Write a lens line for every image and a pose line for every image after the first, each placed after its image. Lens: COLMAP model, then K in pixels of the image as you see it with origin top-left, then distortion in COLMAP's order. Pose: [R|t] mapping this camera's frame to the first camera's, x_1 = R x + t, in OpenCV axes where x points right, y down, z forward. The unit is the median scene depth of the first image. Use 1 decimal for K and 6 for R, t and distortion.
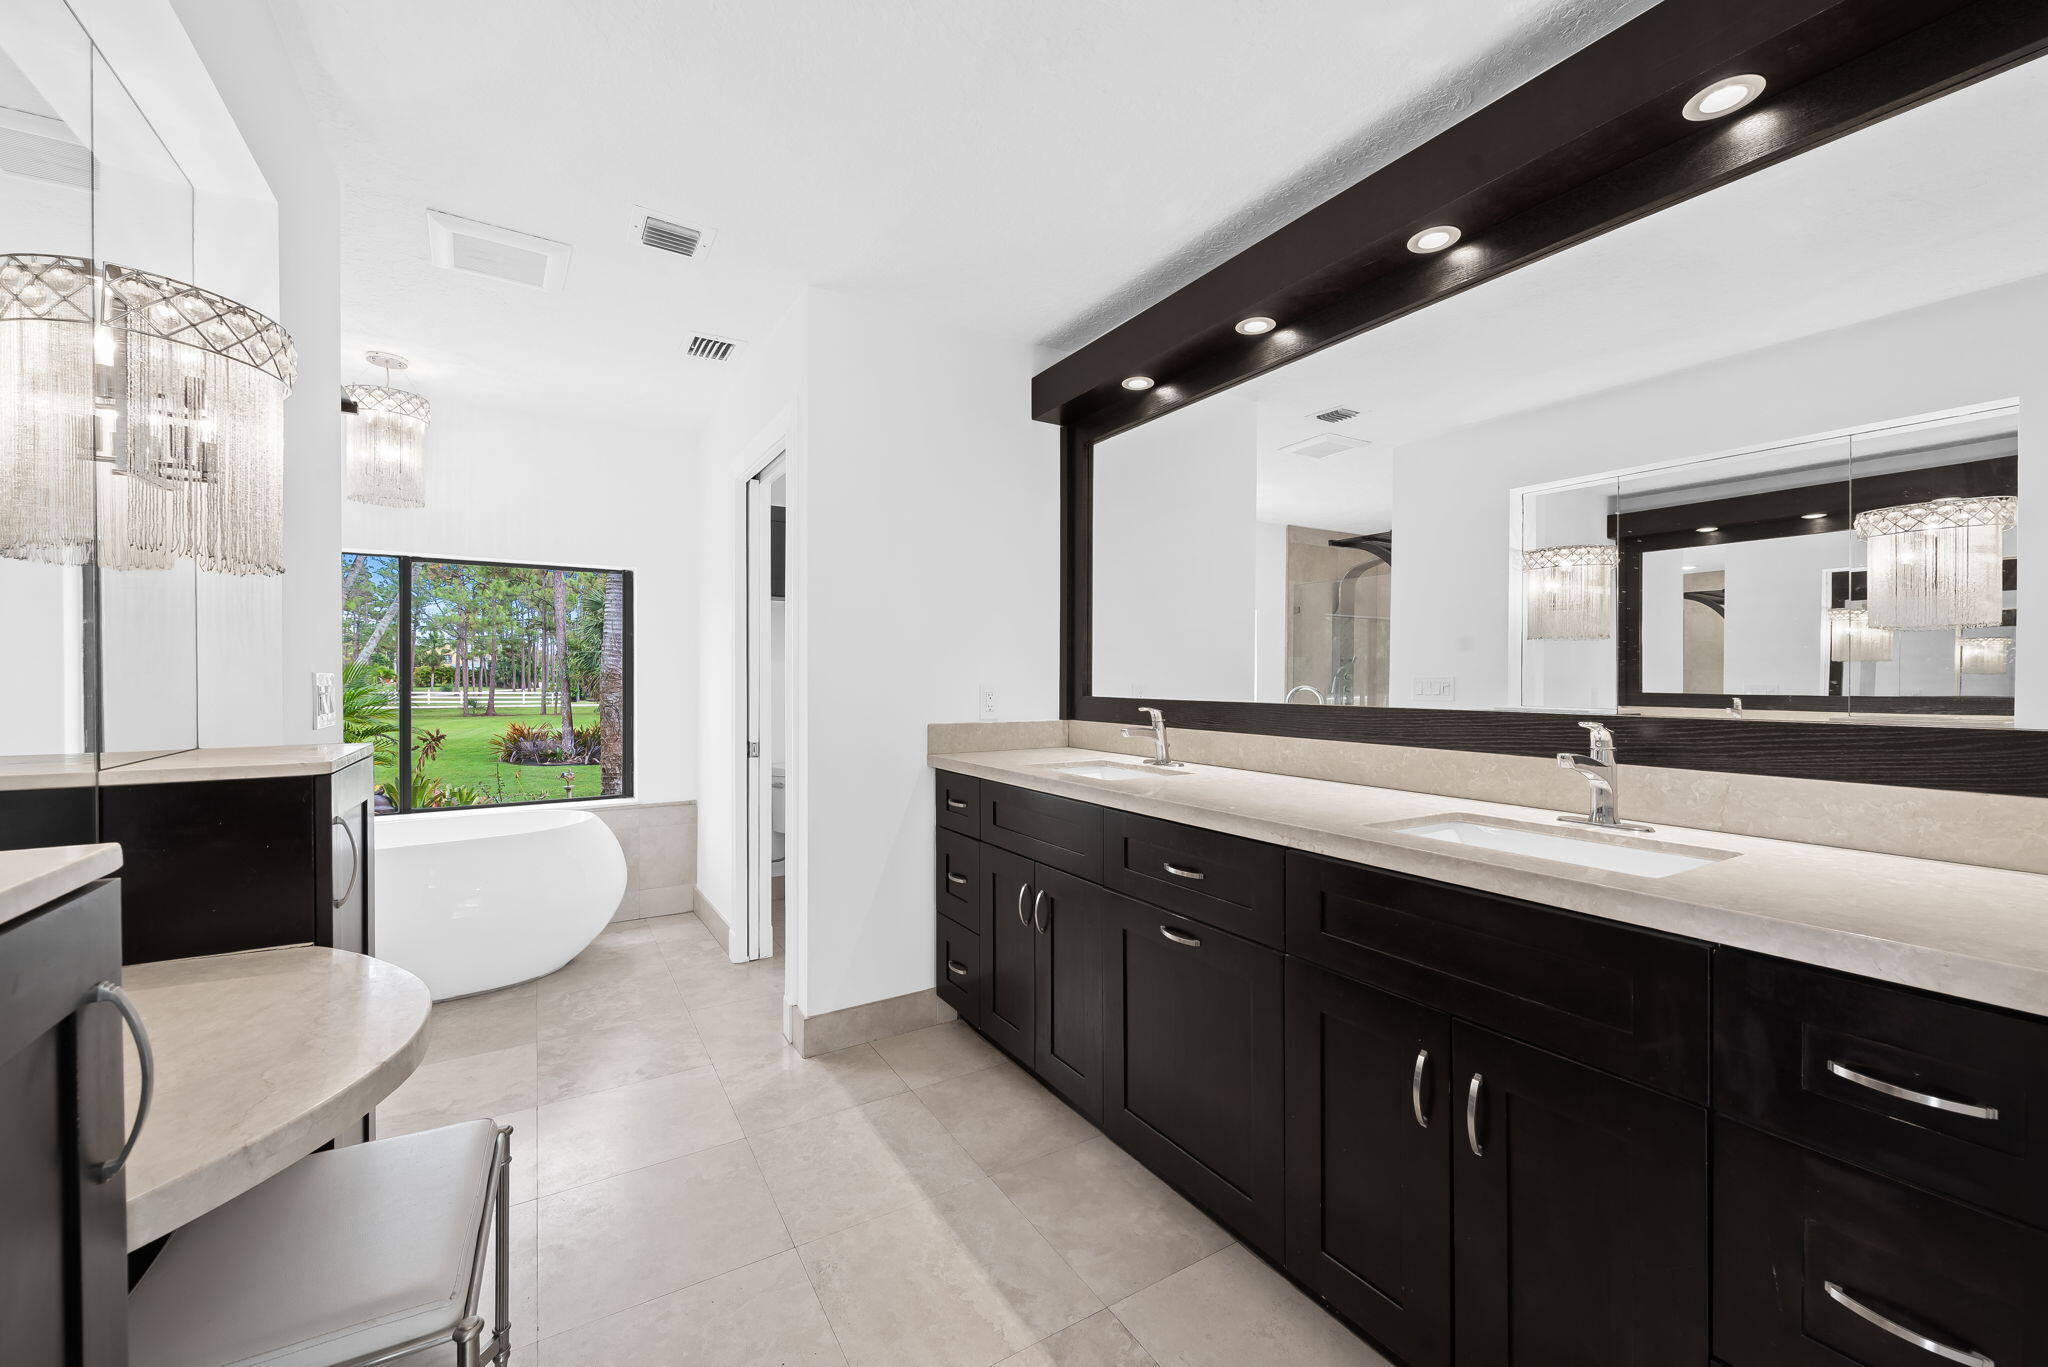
lens RADIAL K [[791.6, 0, 1021.7], [0, 791.6, 688.5], [0, 0, 1]] dist [-0.000156, -0.000044]
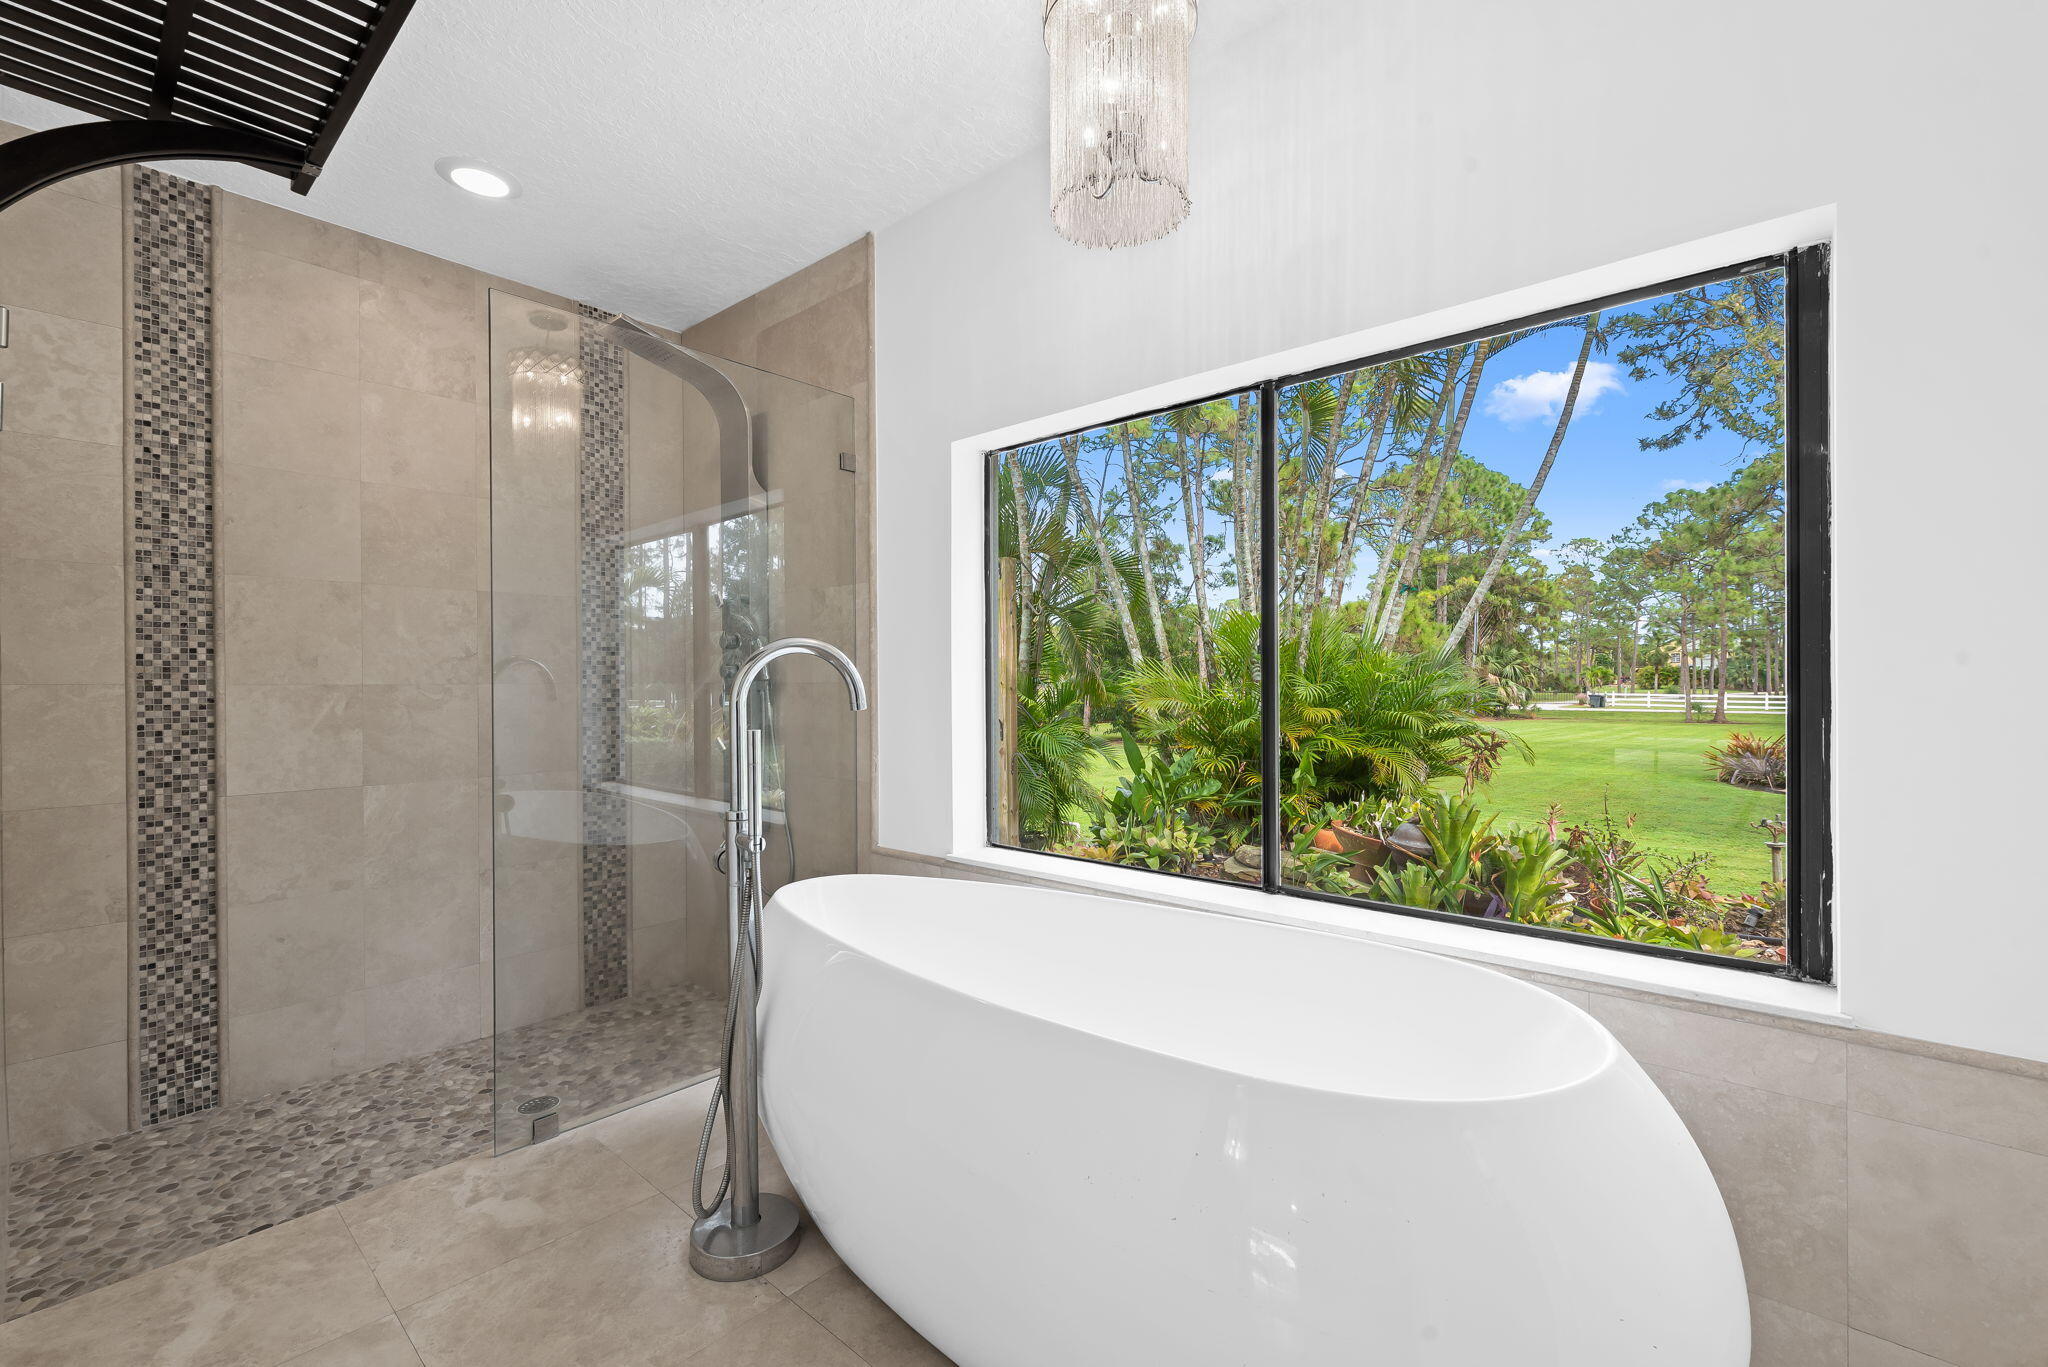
lens RADIAL K [[889.7, 0, 1024.0], [0, 889.7, 683.5], [0, 0, 1]] dist [0.000191, 0.000126]
pose [[0.307252, -0.005467, -0.951612, -0.196207], [-0.002861, 0.999974, -0.006669, 0.019637], [0.951624, 0.004771, 0.307228, 0.452878]]
